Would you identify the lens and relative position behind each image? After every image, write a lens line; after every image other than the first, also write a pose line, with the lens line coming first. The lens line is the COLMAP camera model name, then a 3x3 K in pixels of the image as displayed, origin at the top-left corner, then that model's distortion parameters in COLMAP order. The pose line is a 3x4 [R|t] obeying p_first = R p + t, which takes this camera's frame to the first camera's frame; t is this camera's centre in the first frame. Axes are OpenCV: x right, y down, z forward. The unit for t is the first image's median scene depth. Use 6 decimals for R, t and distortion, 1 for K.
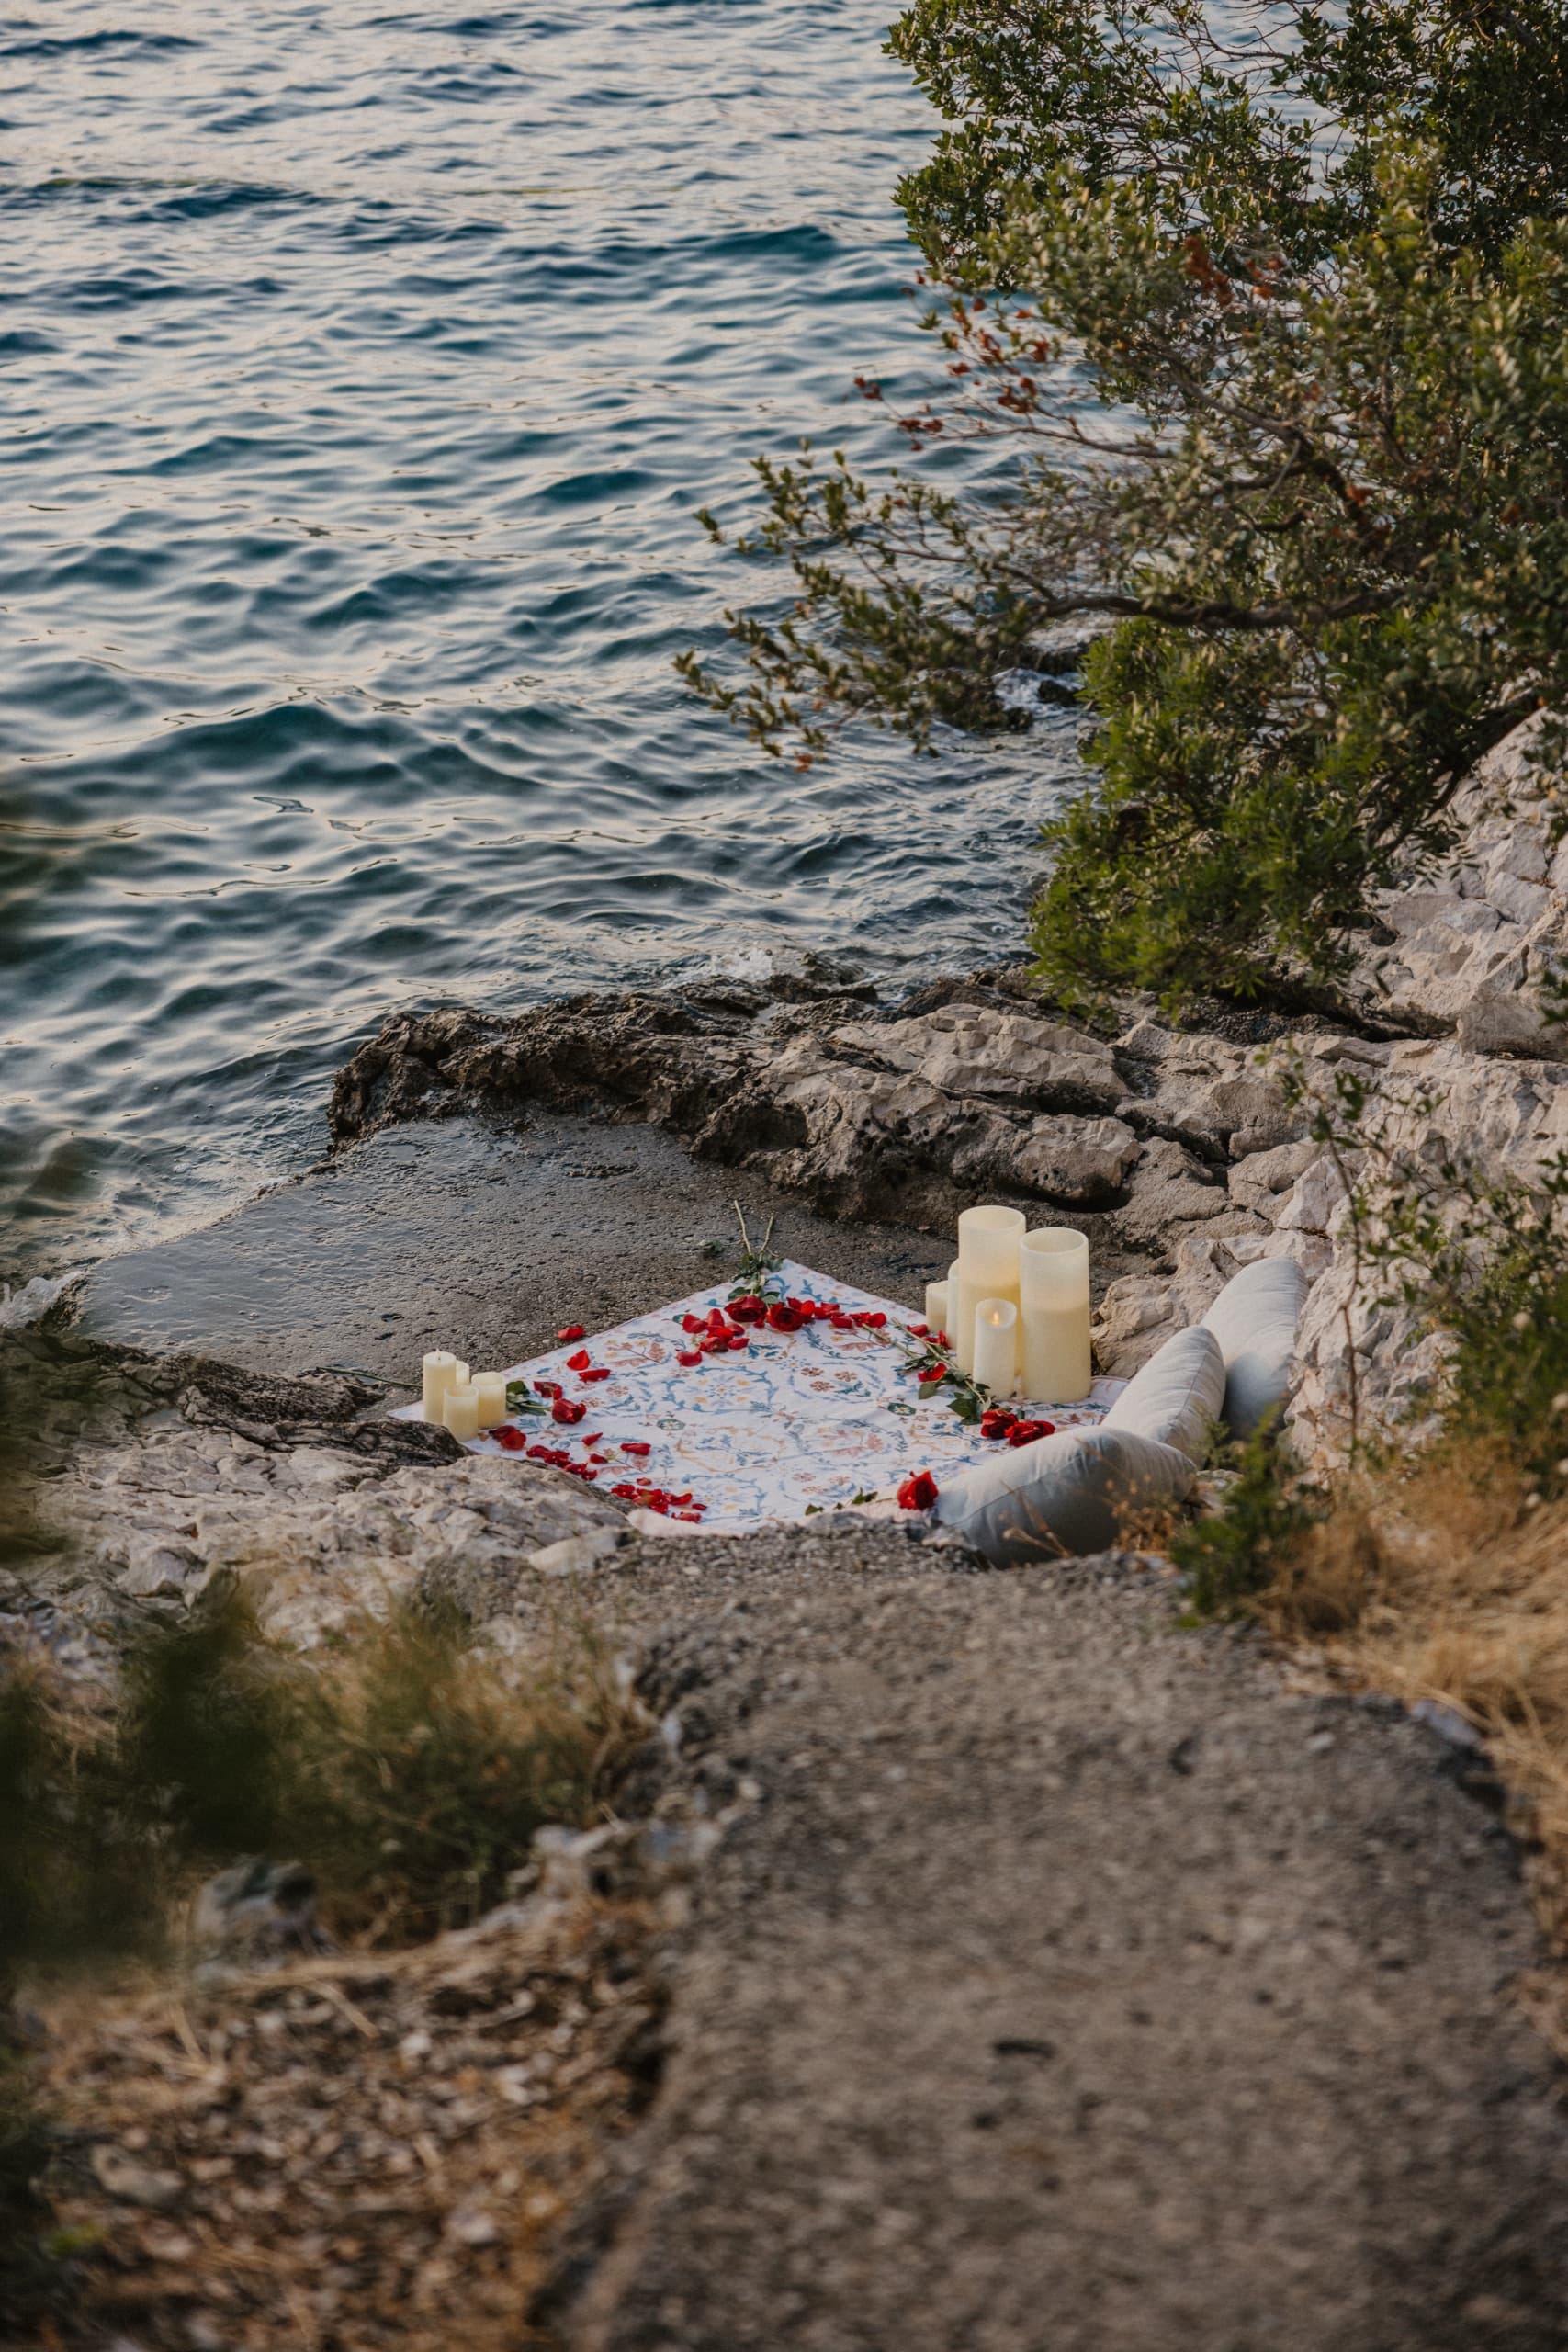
lens RADIAL K [[3950.1, 0, 800.4], [0, 3950.1, 1258.0], [0, 0, 1]] dist [-0.084603, 0.000000]
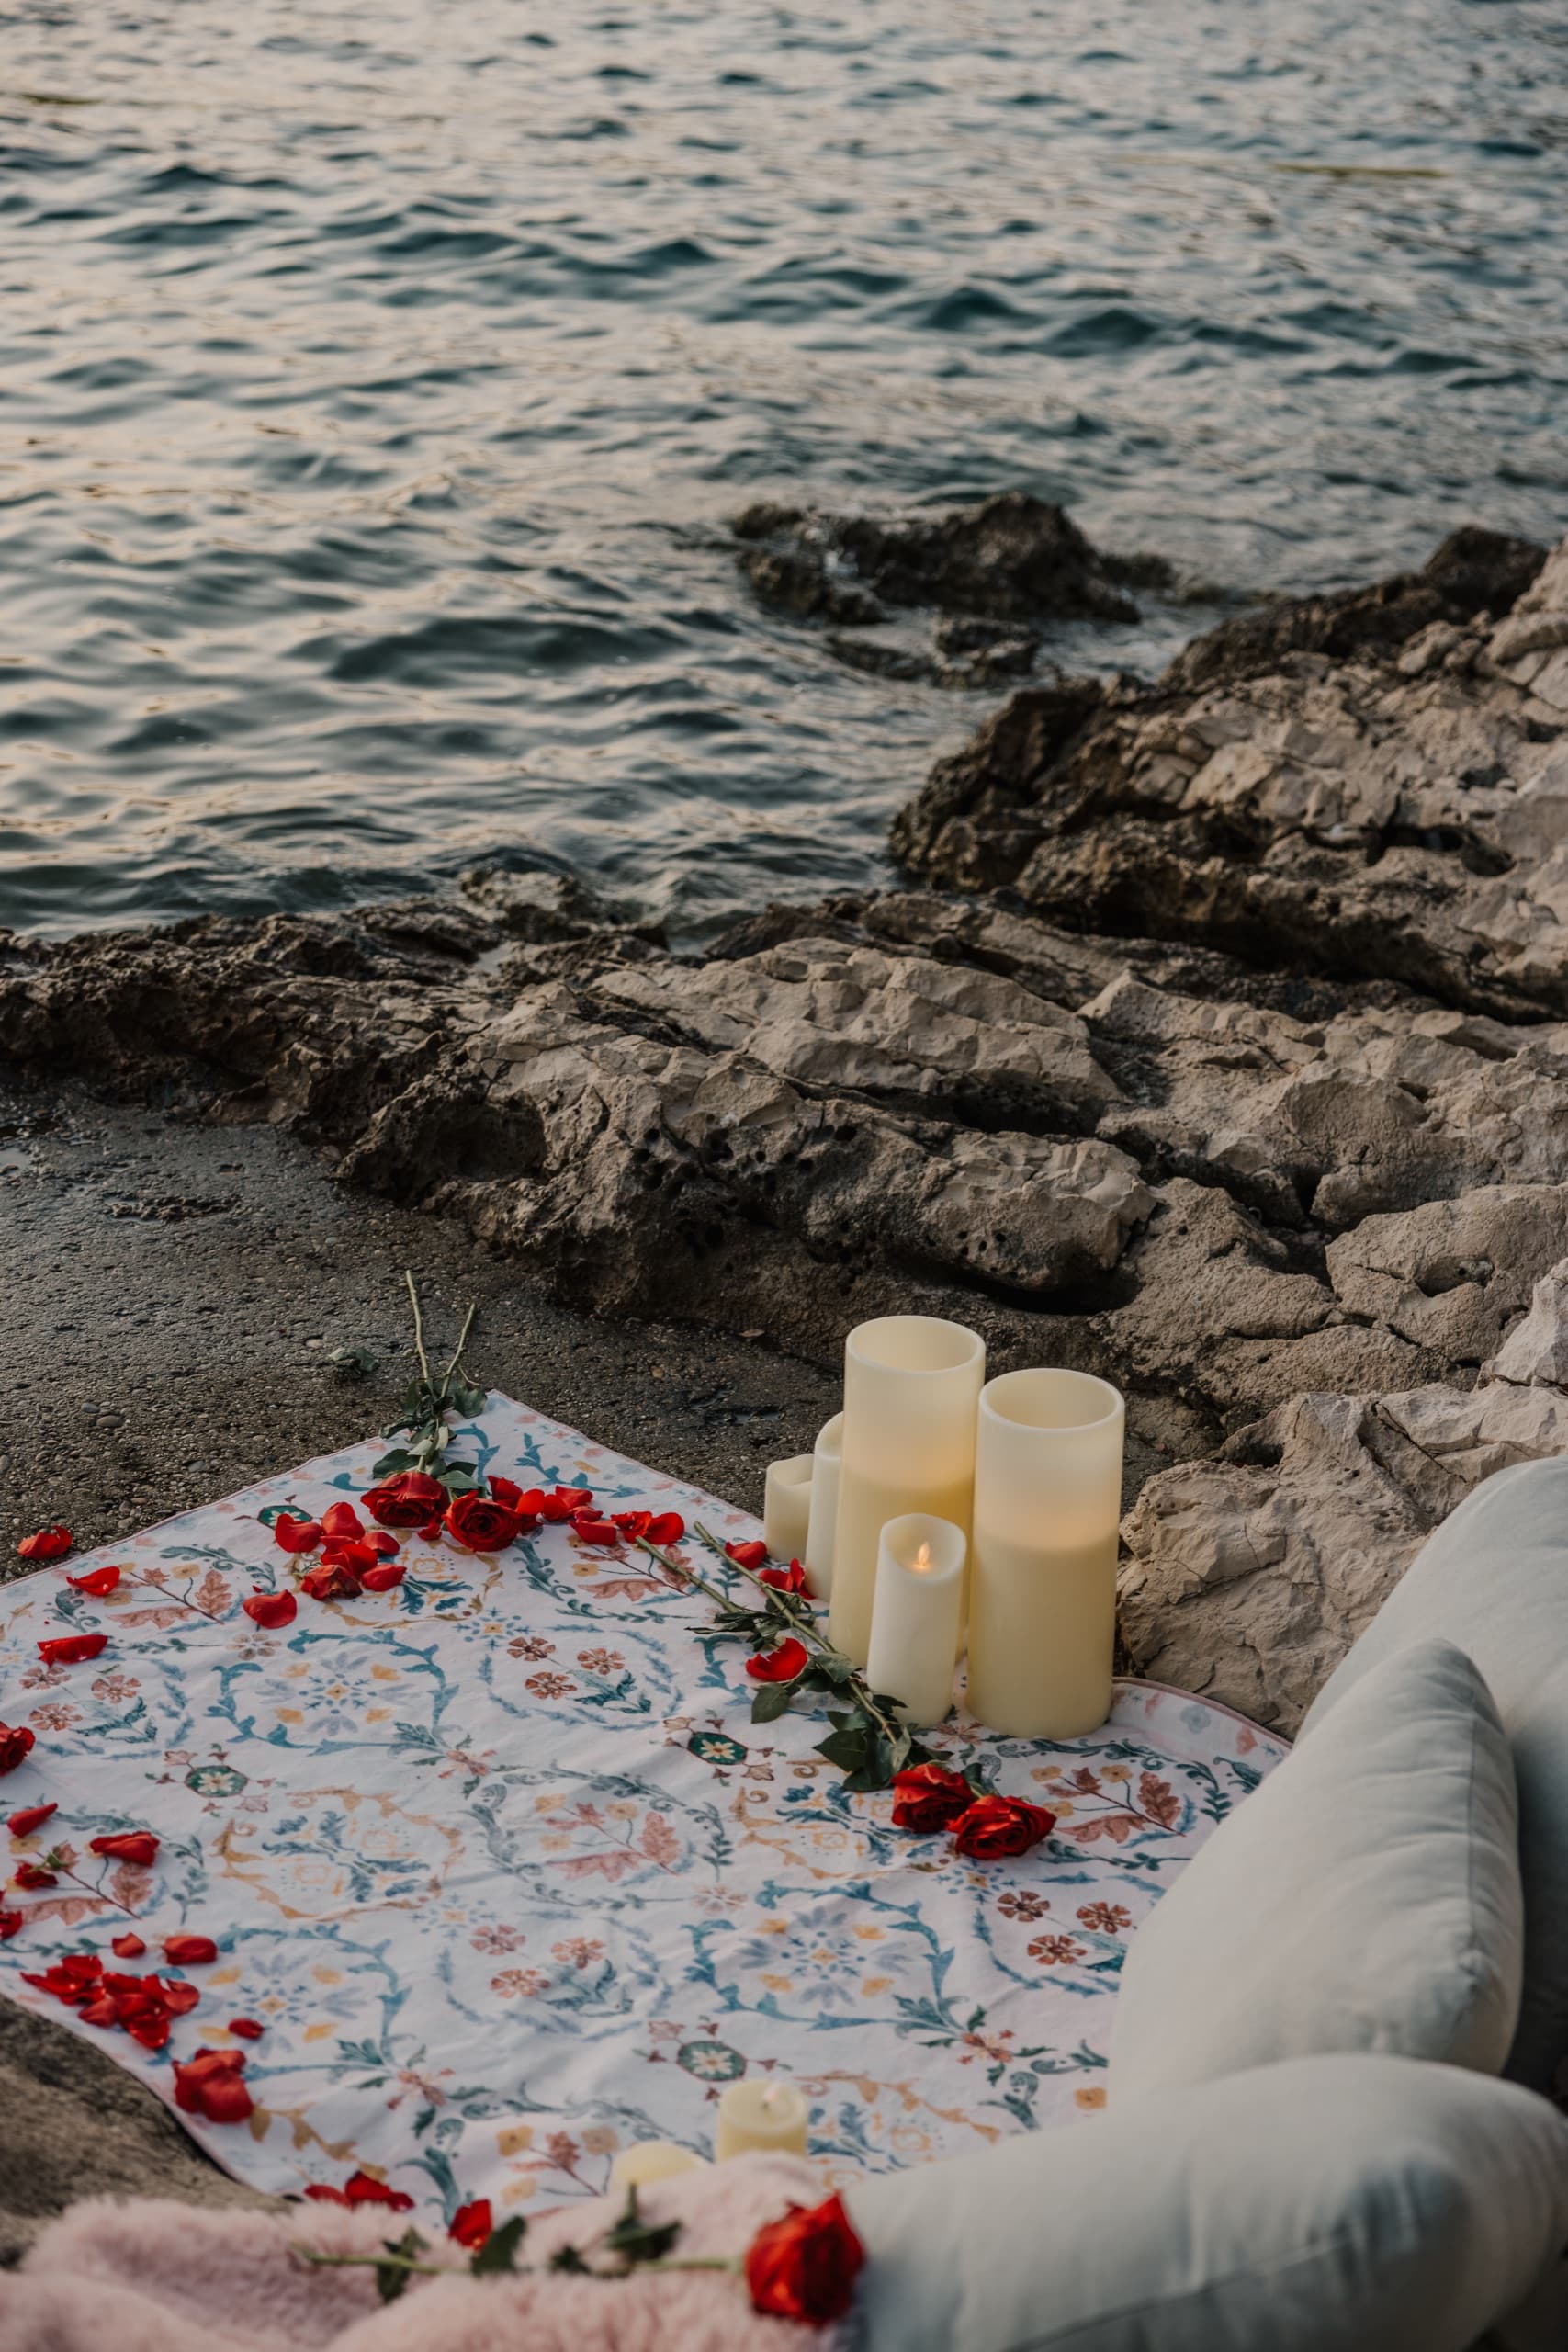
lens RADIAL K [[3524.1, 0, 805.3], [0, 3524.1, 1166.6], [0, 0, 1]] dist [-0.024588, 0.000000]
pose [[0.997290, 0.029867, 0.067238, 0.005596], [-0.028163, 0.999261, -0.026146, -0.019335], [-0.067969, 0.024182, 0.997394, 0.556125]]
